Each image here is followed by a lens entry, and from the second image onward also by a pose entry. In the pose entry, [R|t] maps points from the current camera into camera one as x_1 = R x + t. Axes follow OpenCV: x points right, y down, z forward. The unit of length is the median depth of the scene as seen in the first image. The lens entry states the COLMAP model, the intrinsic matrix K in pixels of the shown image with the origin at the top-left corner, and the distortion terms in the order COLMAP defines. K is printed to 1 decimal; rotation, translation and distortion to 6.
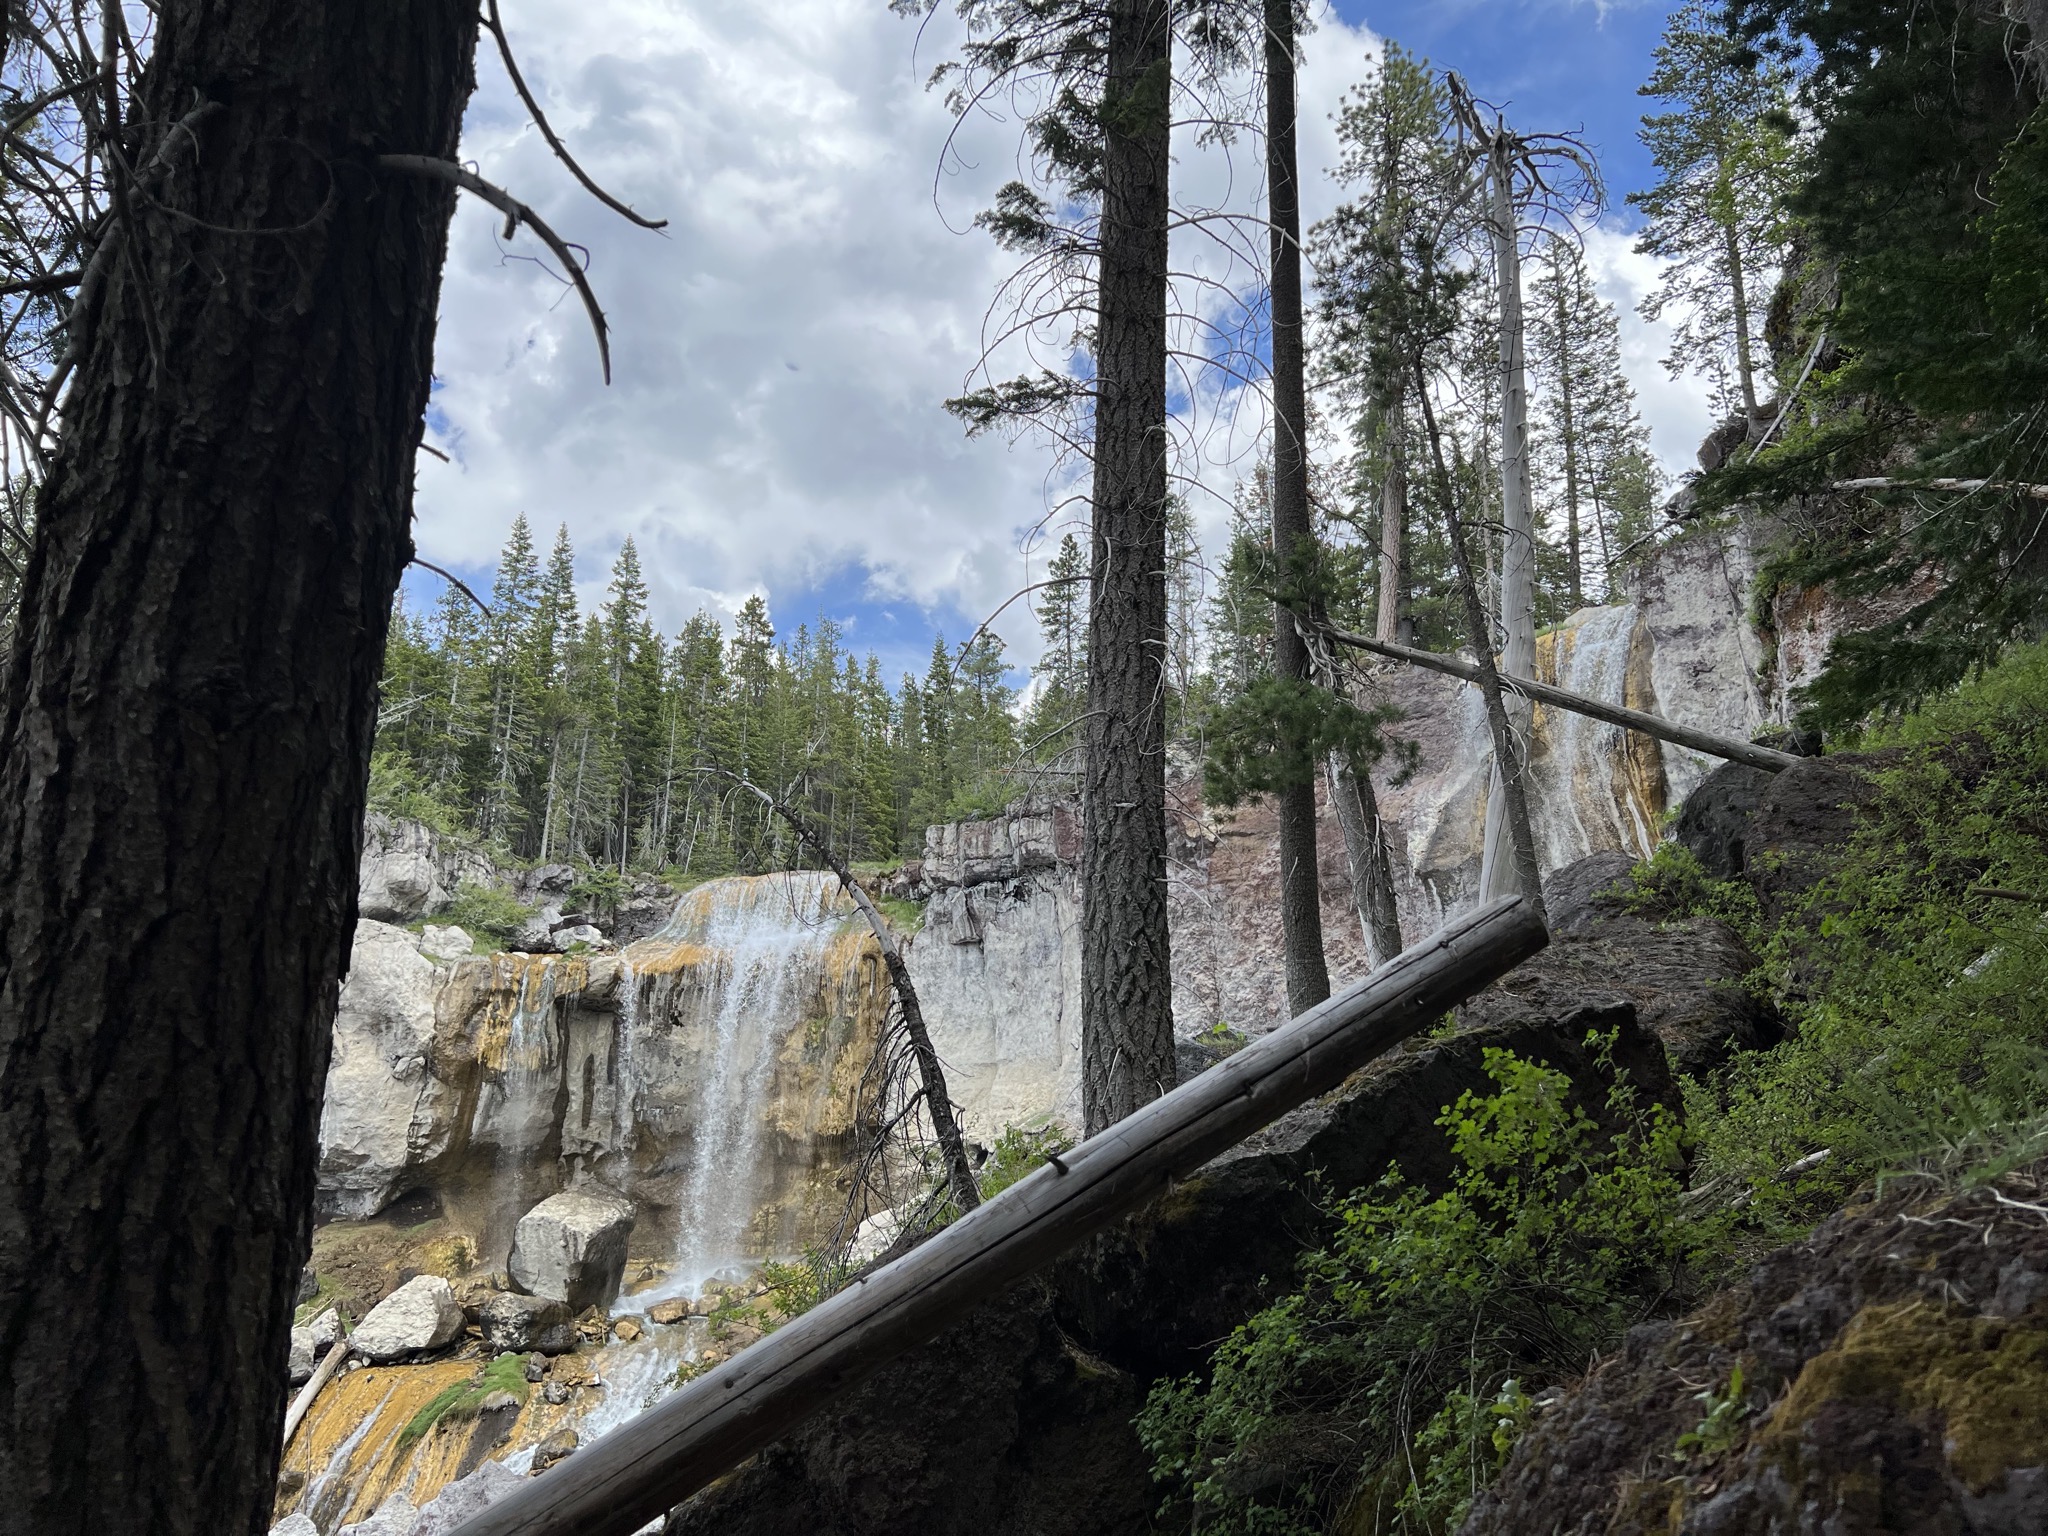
lens RADIAL K [[1573.2, 0, 1042.3], [0, 1573.2, 773.9], [0, 0, 1]] dist [0.102148, -0.123298]
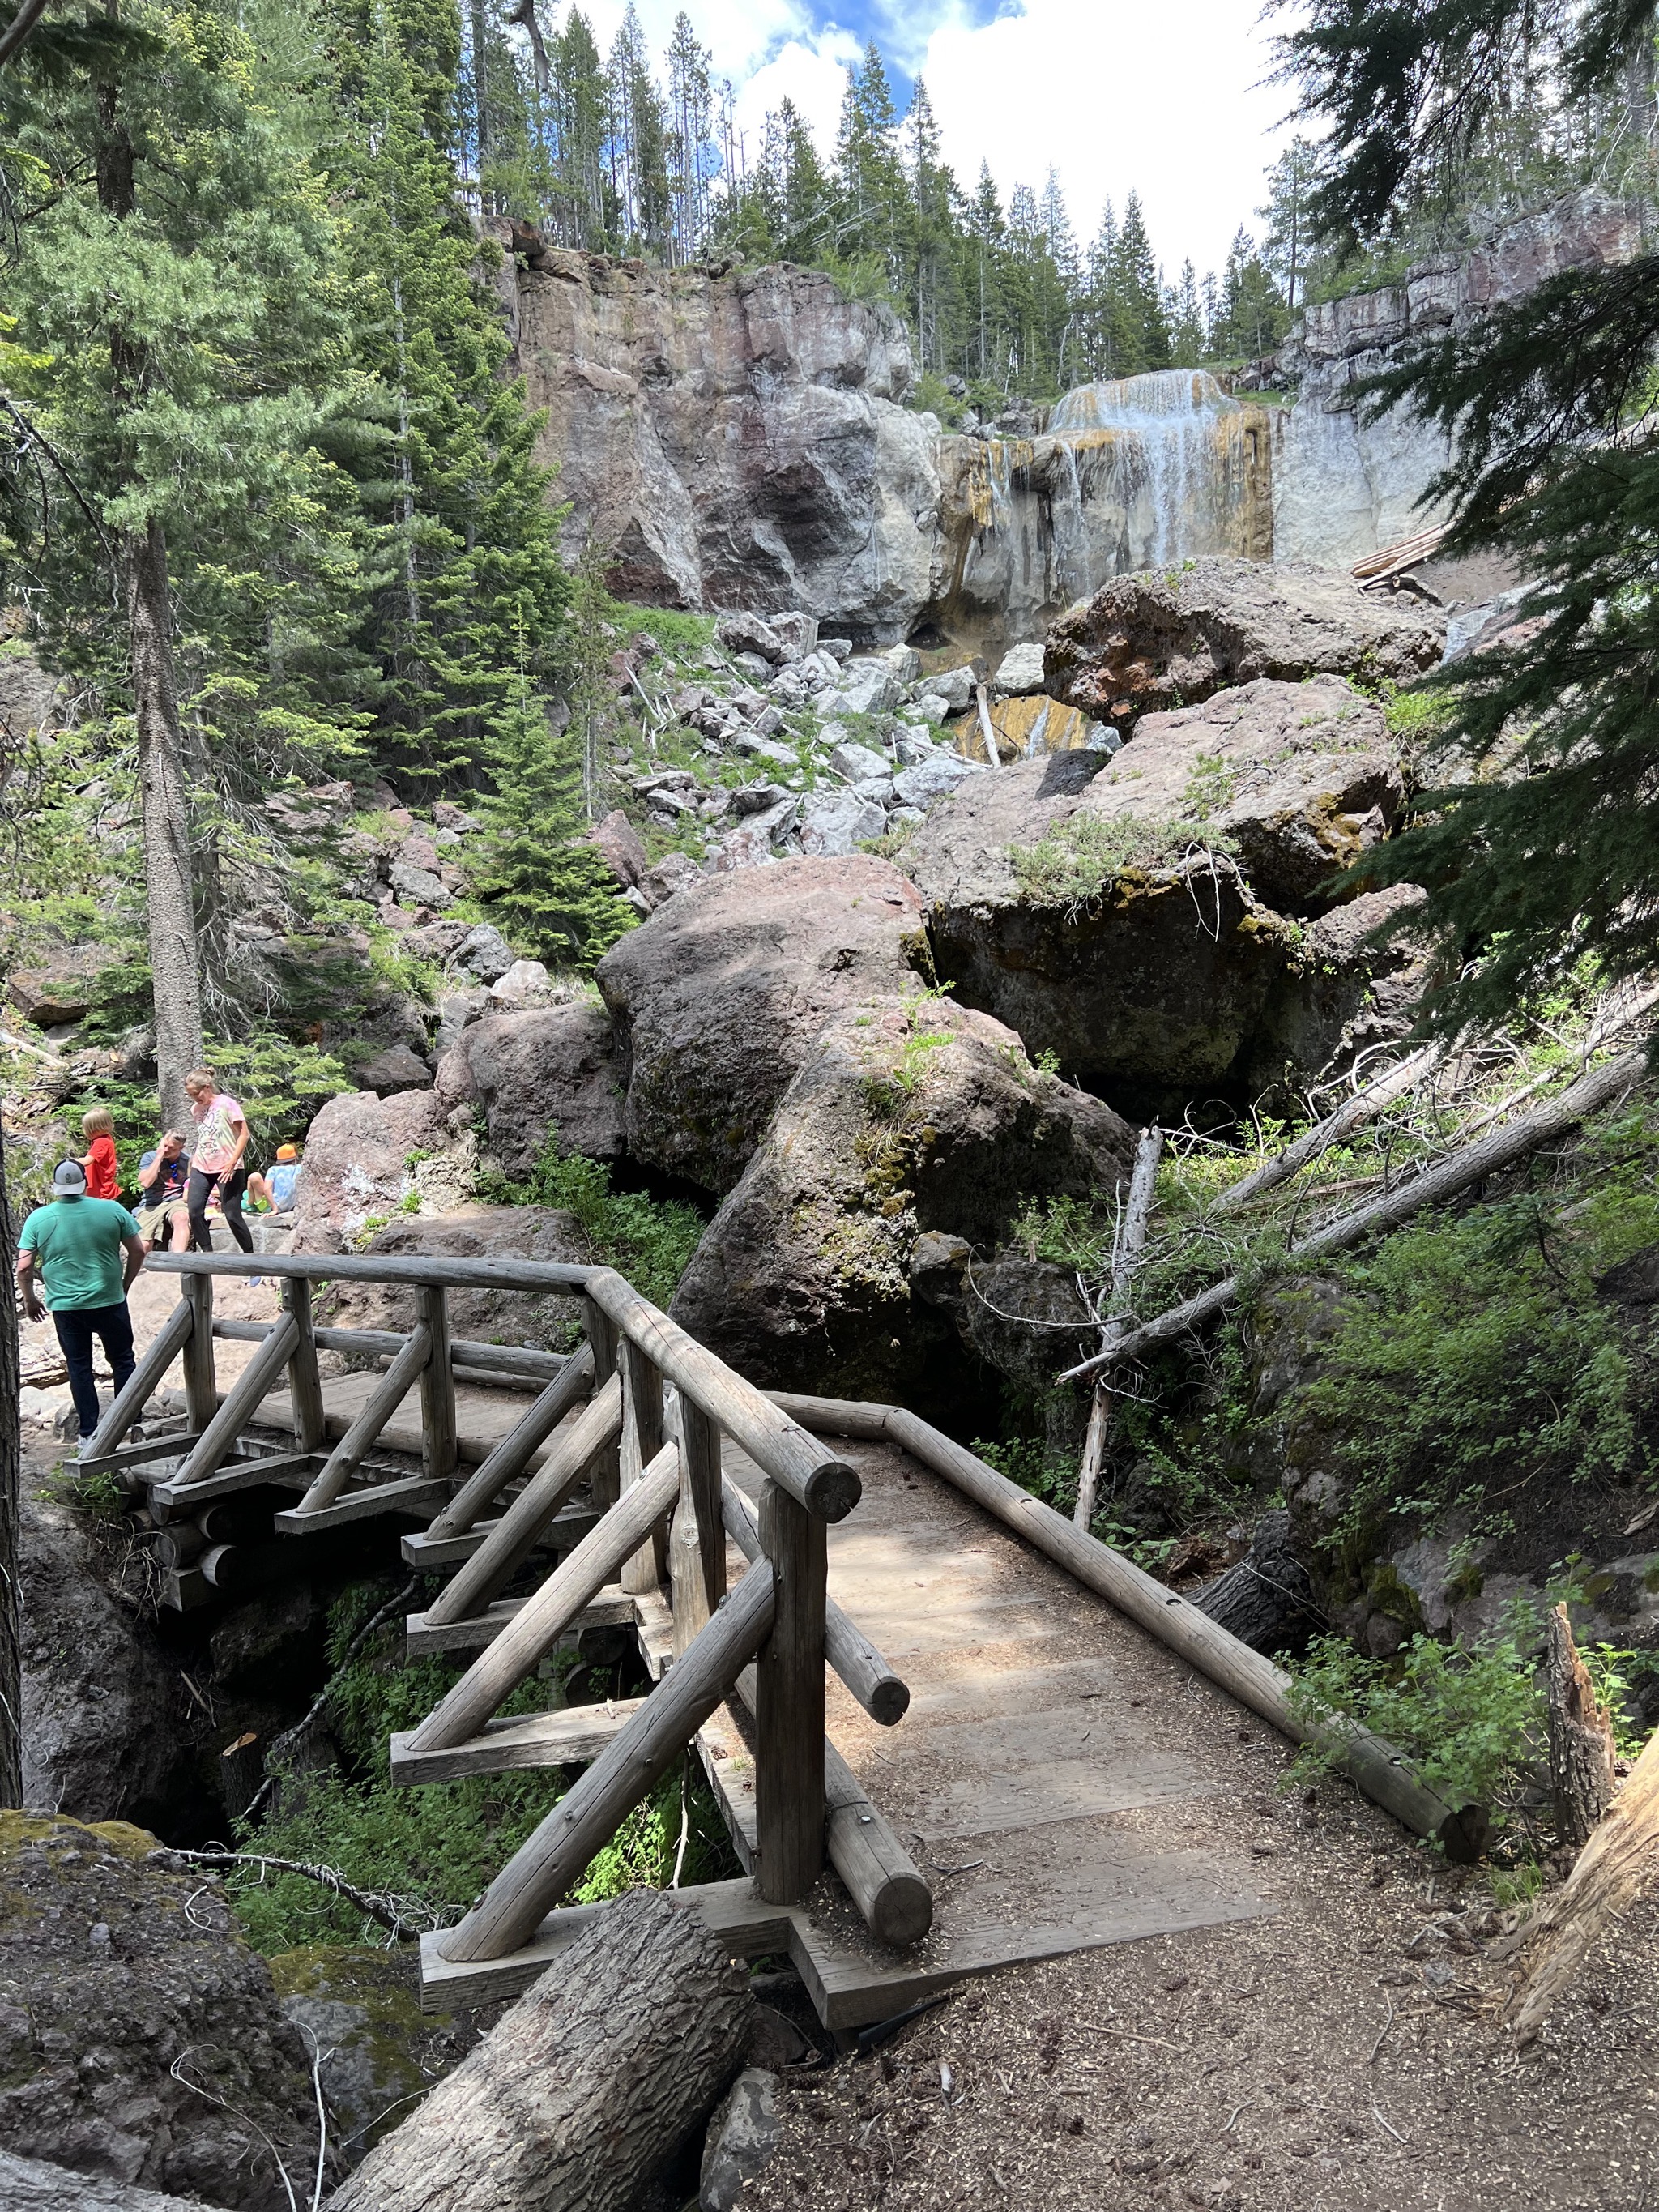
lens RADIAL K [[1698.9, 0, 839.3], [0, 1698.9, 1104.9], [0, 0, 1]] dist [0.102148, -0.123298]
pose [[0.997889, -0.054250, 0.035713, -0.539353], [0.040980, 0.952479, 0.301834, 0.211509], [-0.050390, -0.299733, 0.952691, -0.430967]]
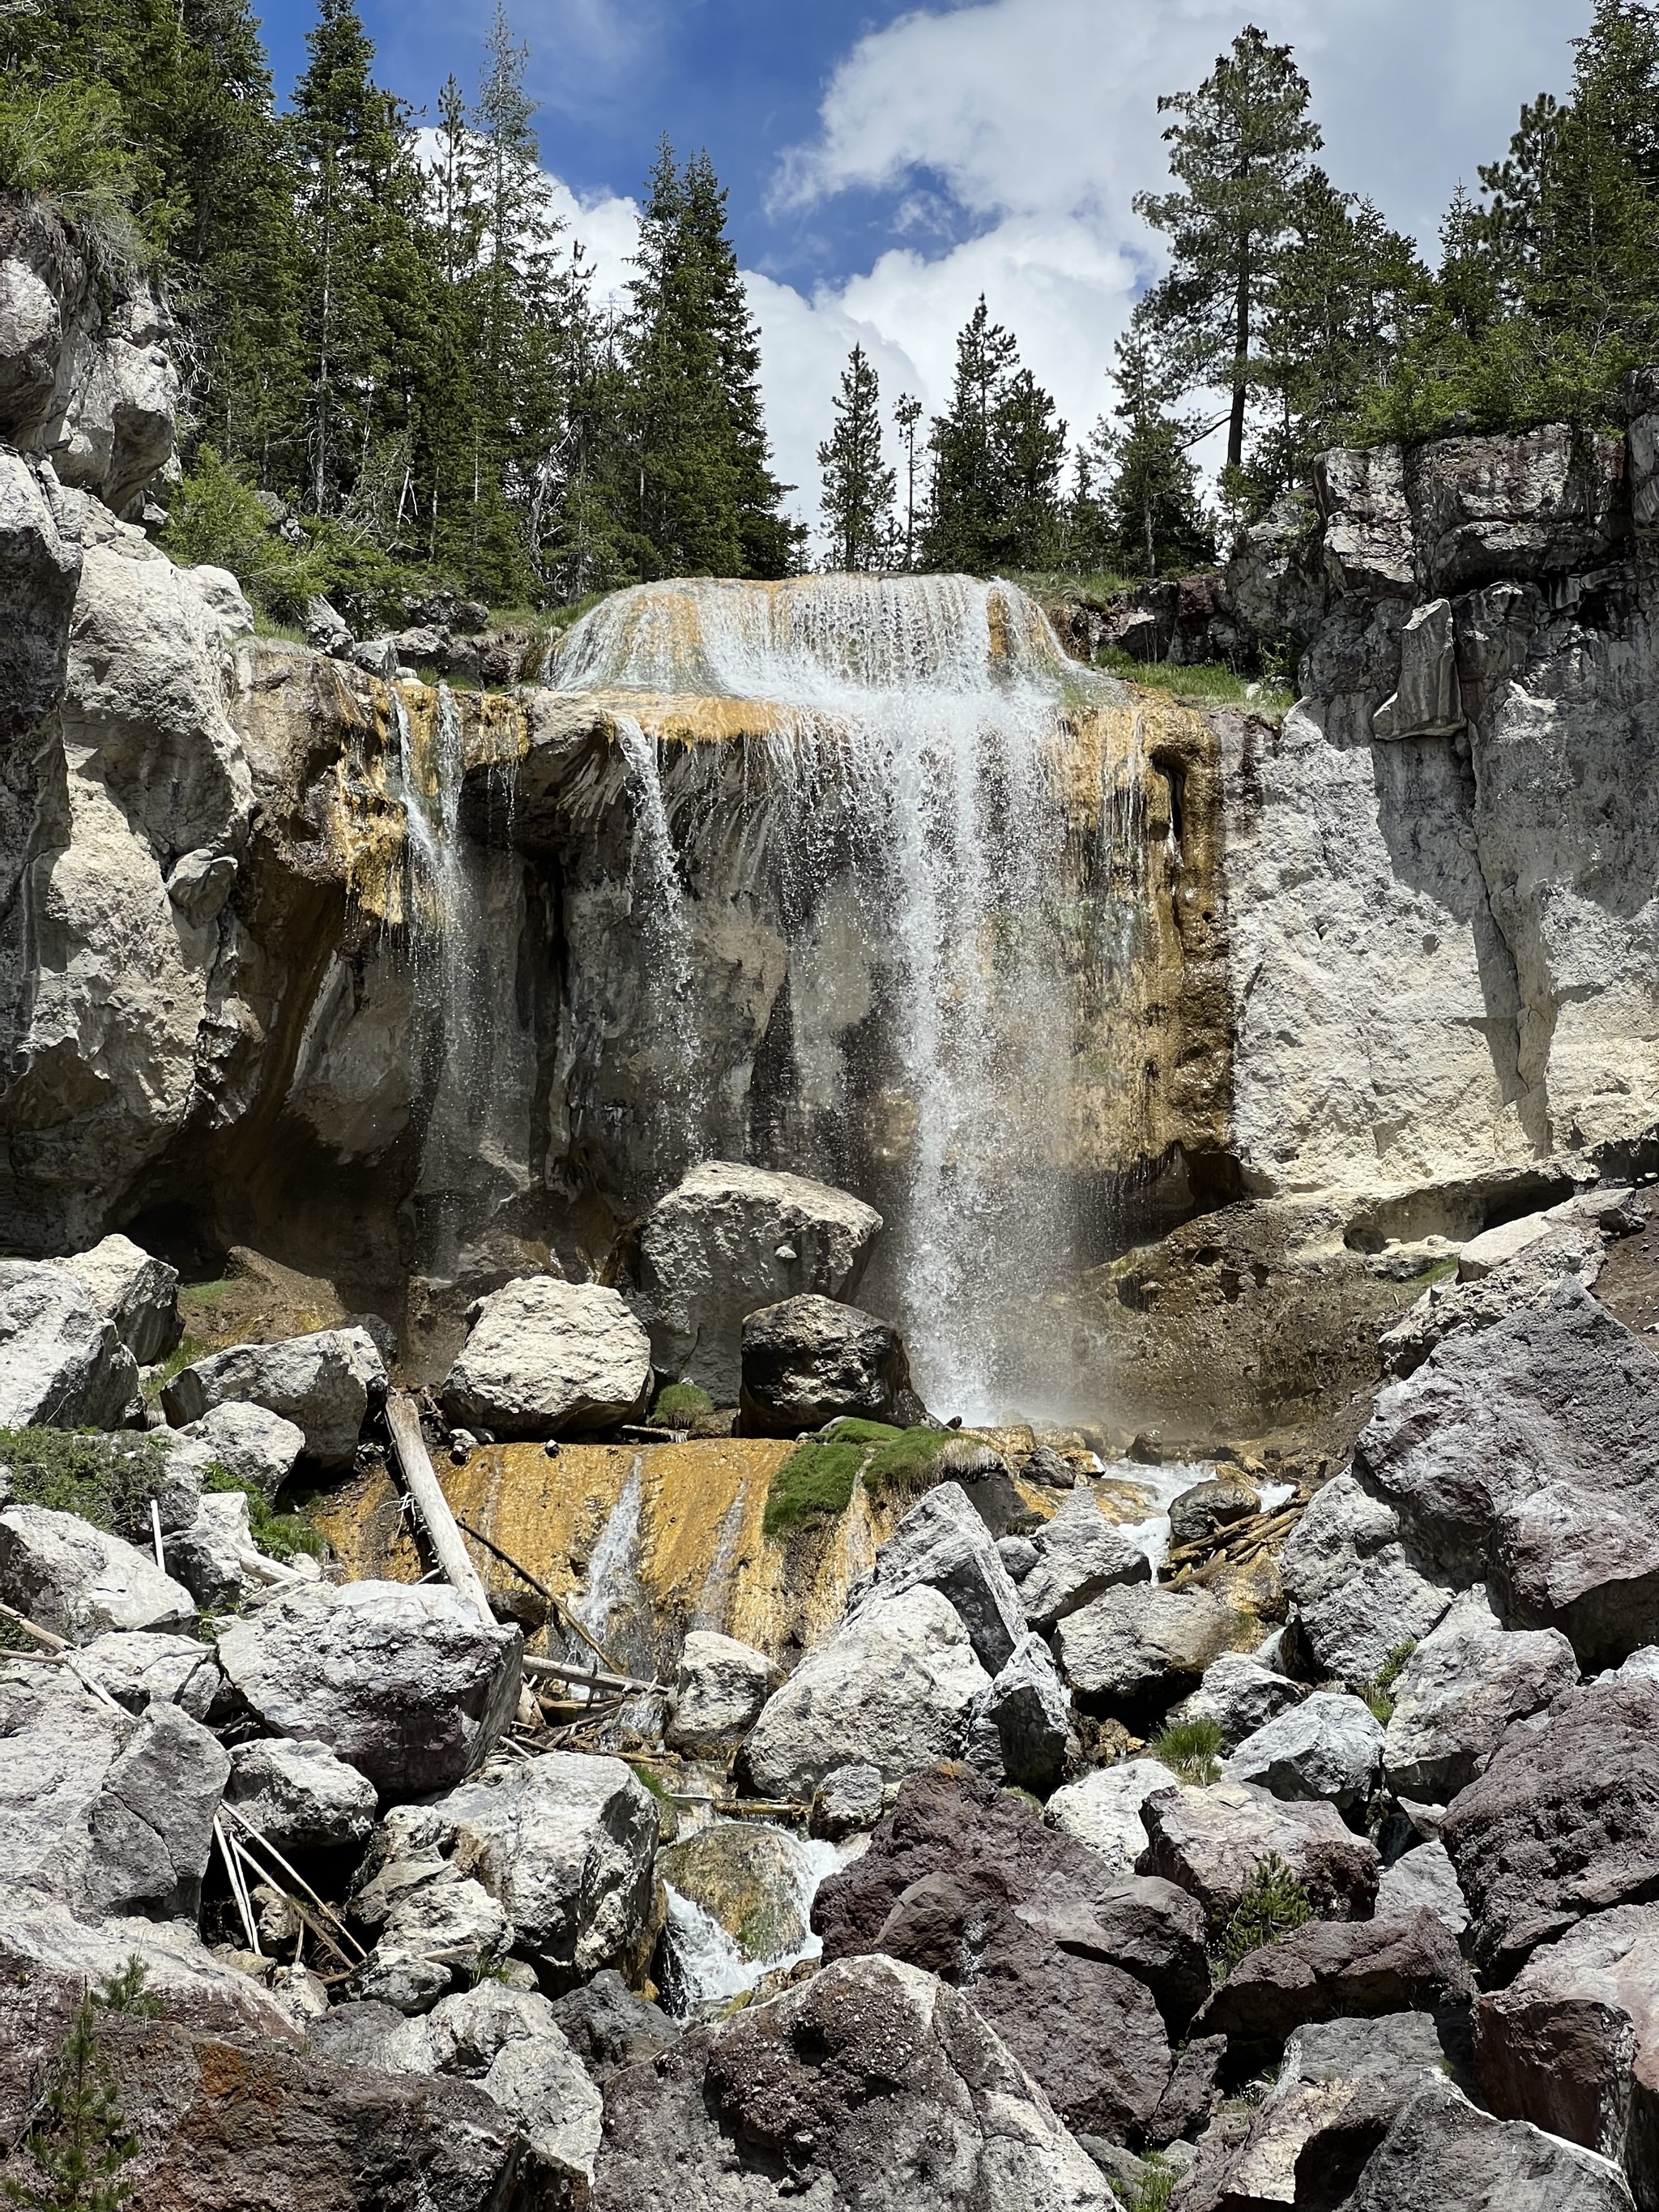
lens RADIAL K [[5079.9, 0, 829.5], [0, 5079.9, 1106.0], [0, 0, 1]] dist [-0.031327, 3.929114]
pose [[0.952306, 0.065436, 0.298046, -0.614561], [-0.058889, 0.997786, -0.030905, 0.267829], [-0.299408, 0.011880, 0.954051, -0.219087]]
